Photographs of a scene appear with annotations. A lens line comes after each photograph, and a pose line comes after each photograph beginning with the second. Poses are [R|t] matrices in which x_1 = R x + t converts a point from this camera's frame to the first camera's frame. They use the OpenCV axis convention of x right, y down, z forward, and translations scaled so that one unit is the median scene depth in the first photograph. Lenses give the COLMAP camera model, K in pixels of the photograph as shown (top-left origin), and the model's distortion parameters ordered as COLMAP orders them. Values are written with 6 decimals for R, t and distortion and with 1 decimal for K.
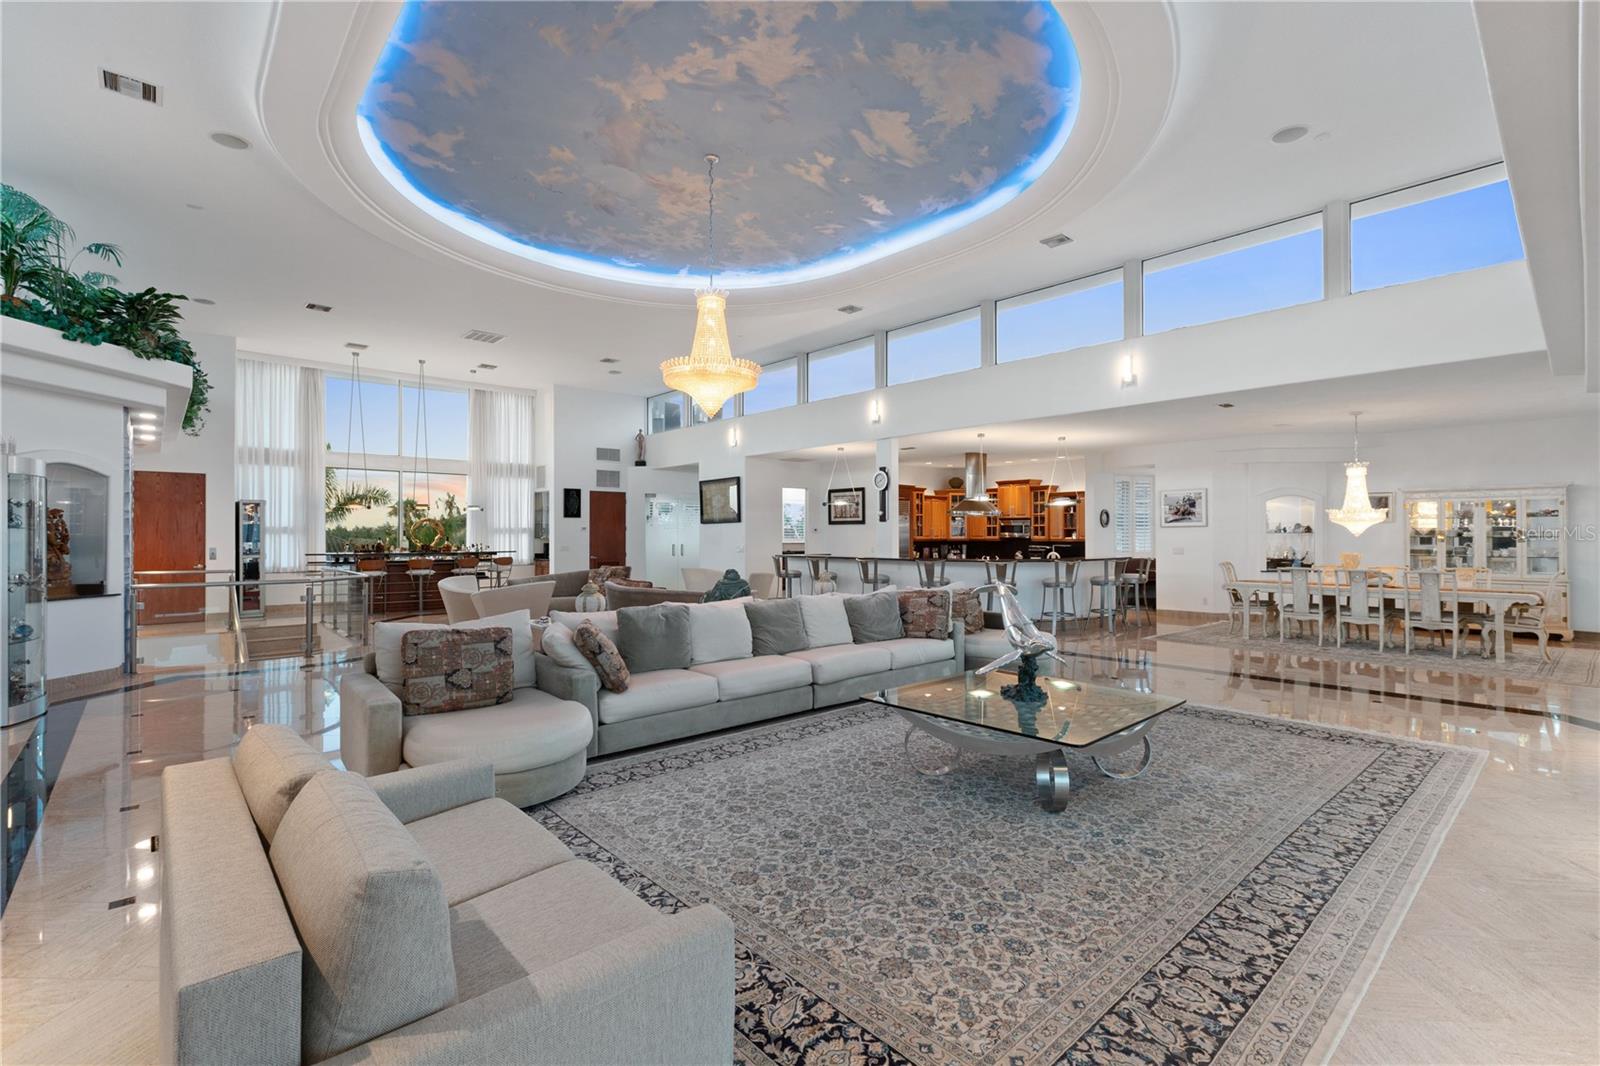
lens RADIAL K [[713.9, 0, 796.6], [0, 713.9, 532.4], [0, 0, 1]] dist [0.000953, -0.000099]
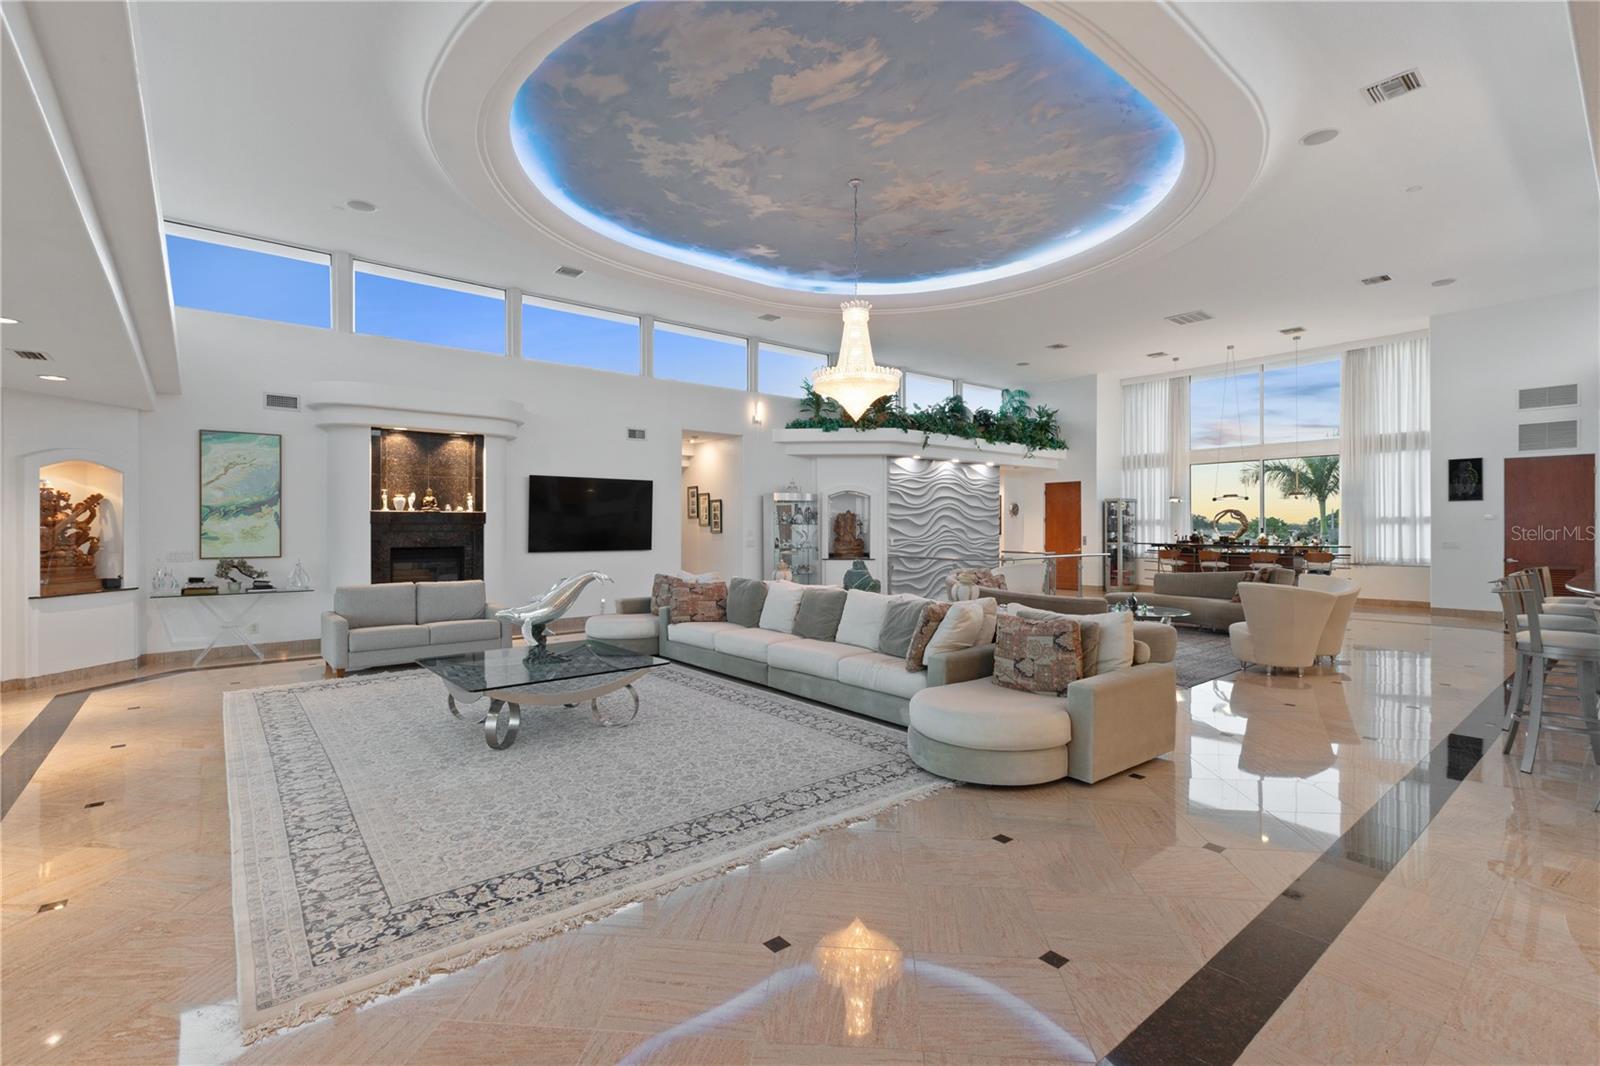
lens RADIAL K [[713.9, 0, 803.2], [0, 713.9, 527.8], [0, 0, 1]] dist [0.000953, -0.000099]
pose [[-0.033997, -0.000176, -0.999422, 0.757805], [0.005770, 0.999983, -0.000373, 0.004175], [0.999405, -0.005780, -0.033996, 0.740020]]
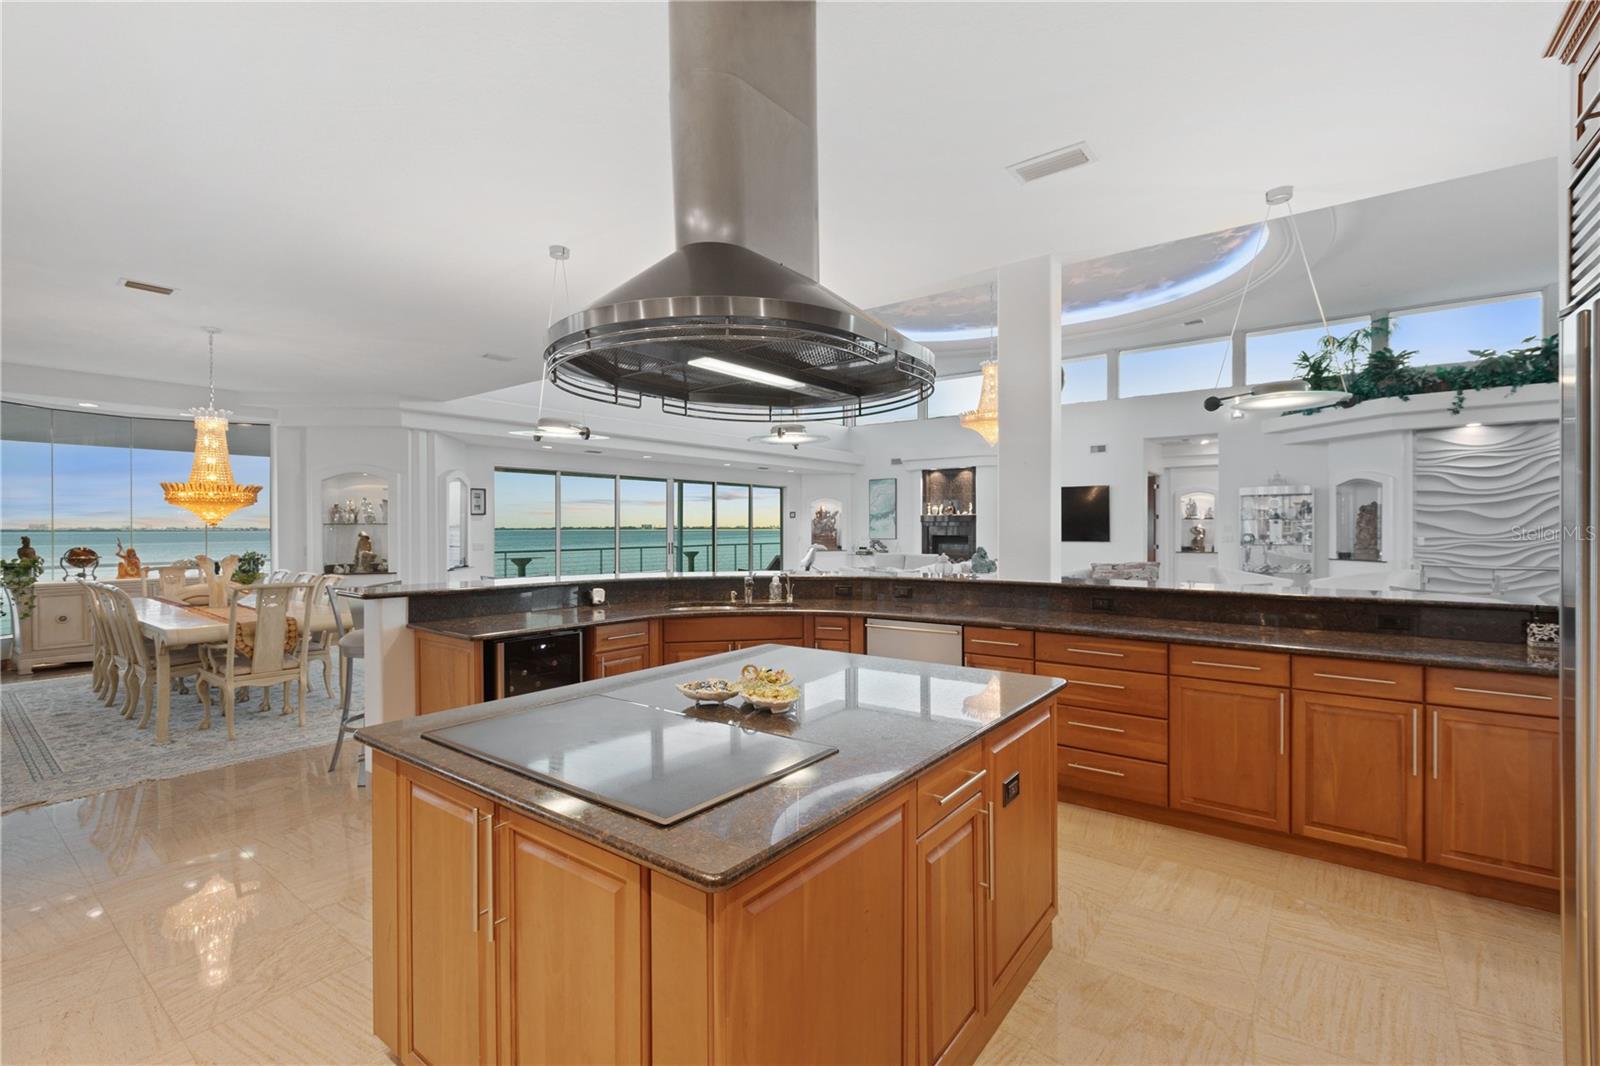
lens RADIAL K [[713.9, 0, 801.7], [0, 713.9, 530.1], [0, 0, 1]] dist [0.000953, -0.000099]
pose [[-0.981478, 0.005014, -0.191508, 0.438436], [0.004694, 0.999987, 0.002121, 0.009637], [0.191516, 0.001182, -0.981489, 1.867577]]
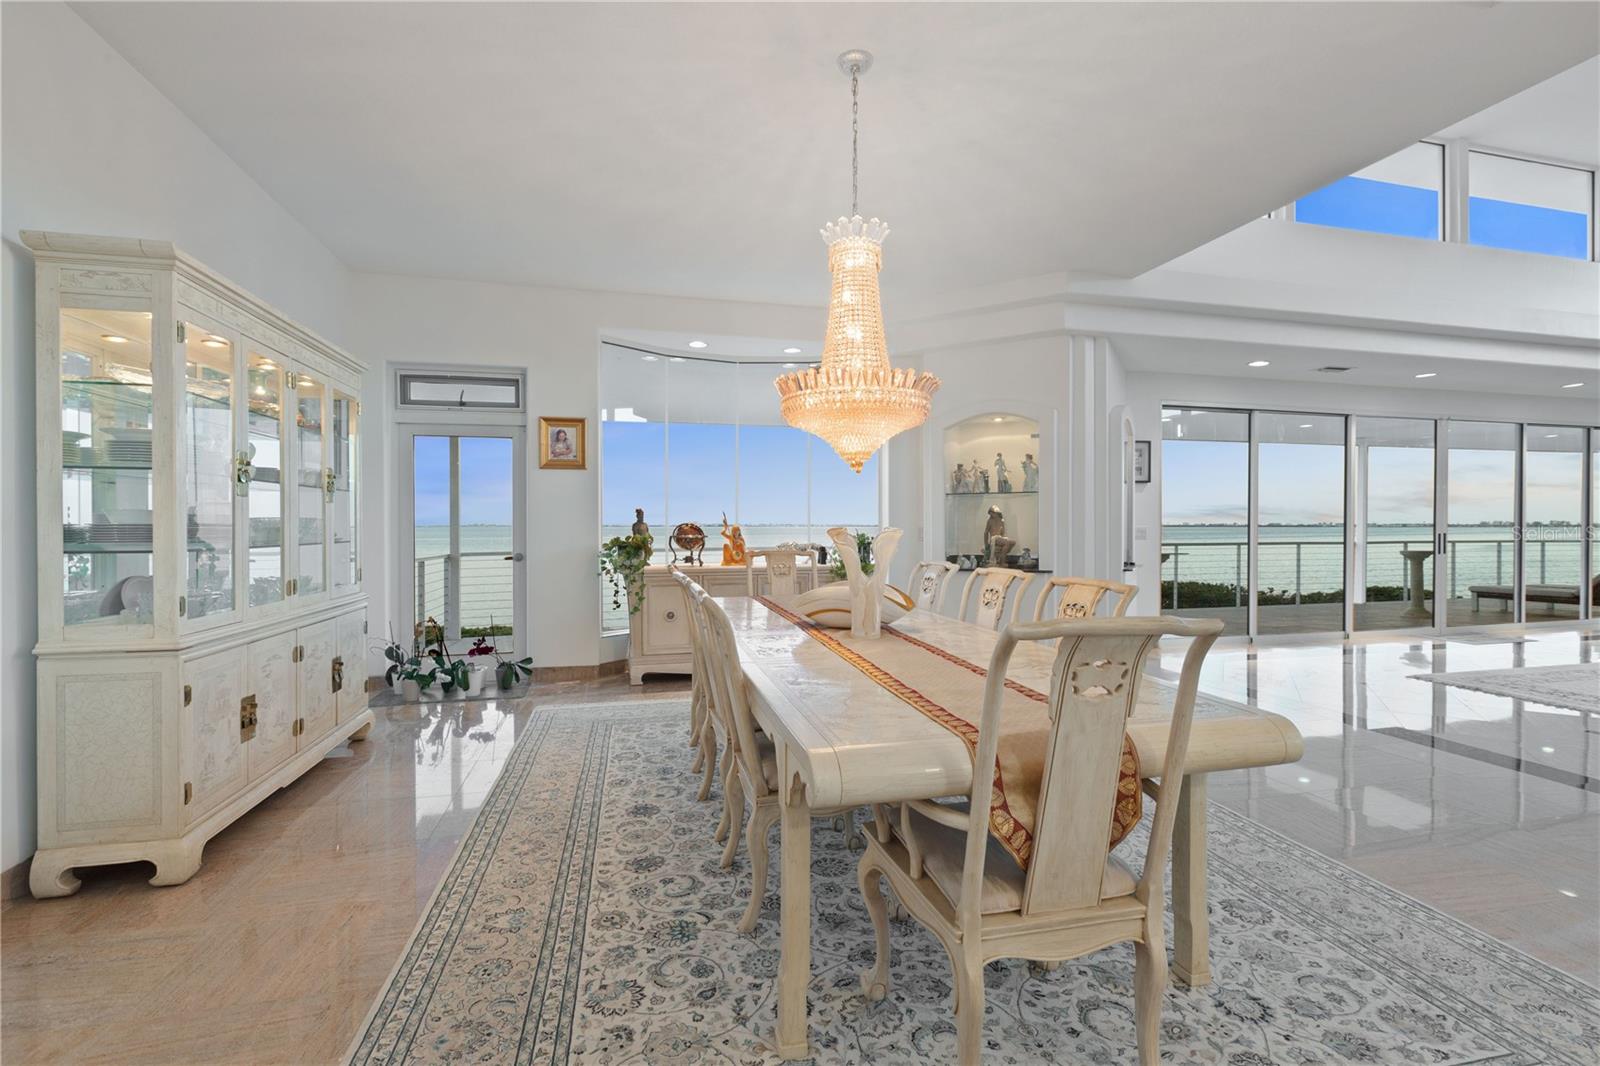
lens RADIAL K [[713.9, 0, 804.9], [0, 713.9, 525.9], [0, 0, 1]] dist [0.000953, -0.000099]
pose [[-0.891974, 0.001625, 0.452084, 0.735835], [0.000671, 0.999997, -0.002269, 0.032733], [-0.452087, -0.001720, -0.891972, 1.389394]]
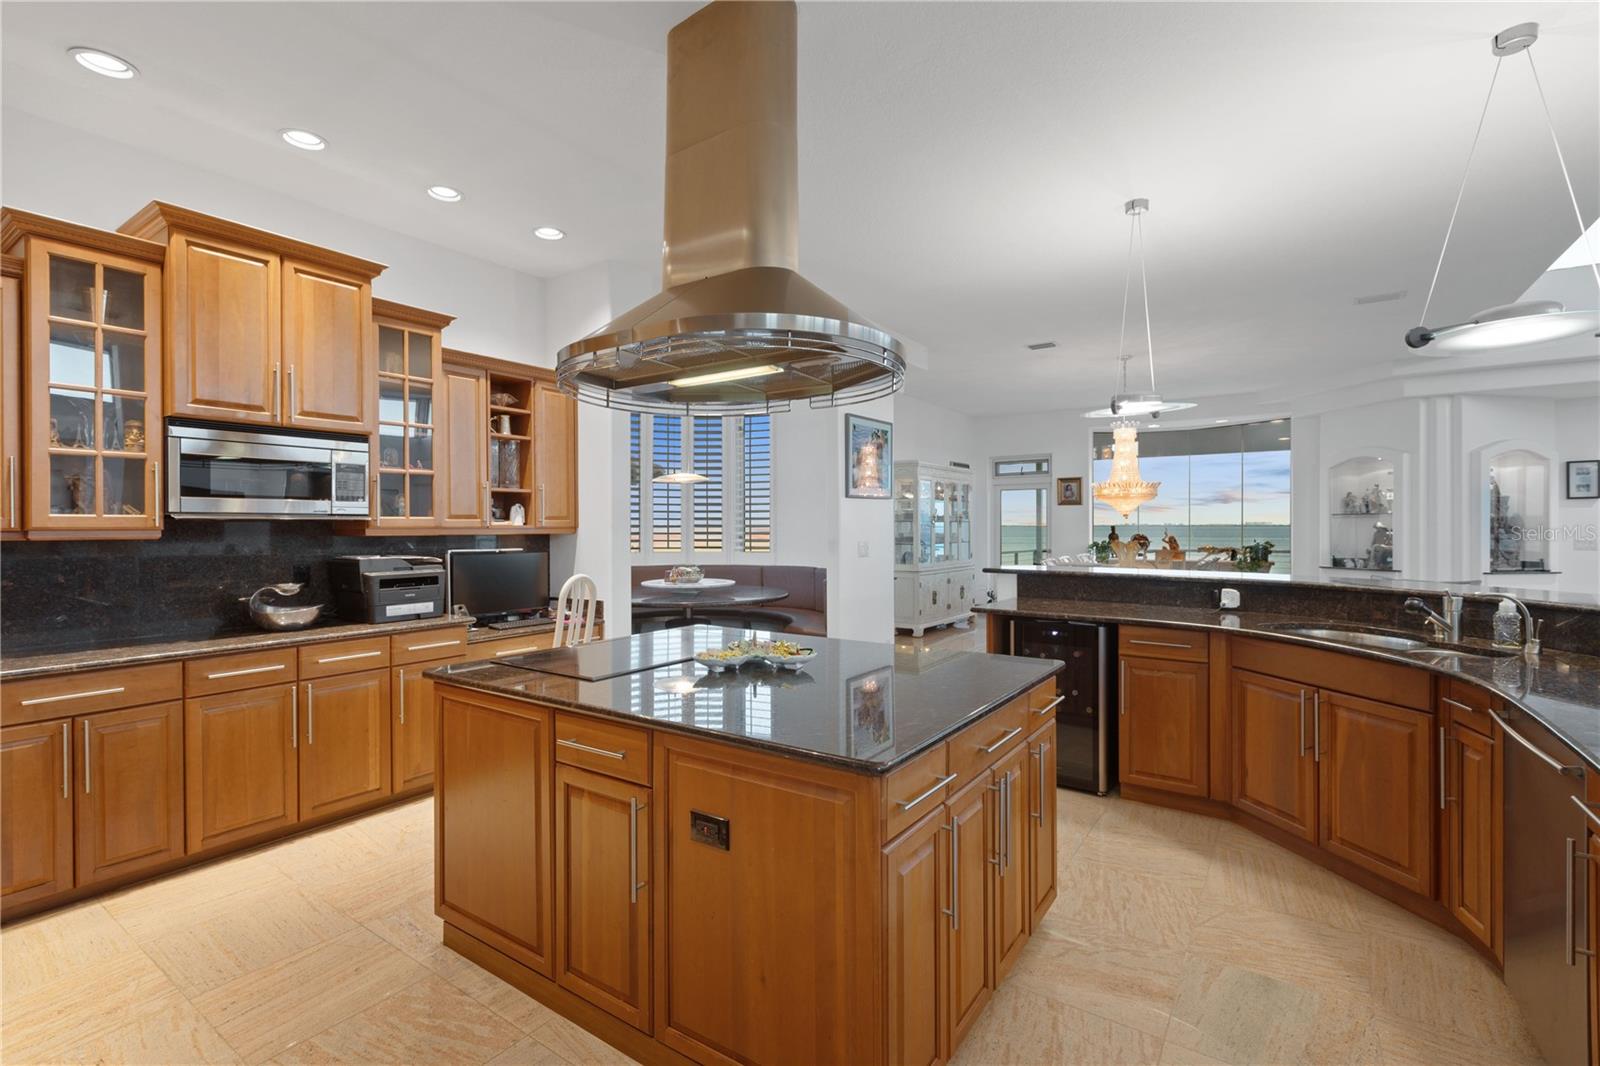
lens RADIAL K [[713.9, 0, 792.9], [0, 713.9, 533.8], [0, 0, 1]] dist [0.000953, -0.000099]
pose [[-0.230974, -0.008896, 0.972919, 0.126394], [0.000657, 0.999957, 0.009299, 0.016823], [-0.972960, 0.002787, -0.230958, 1.663061]]
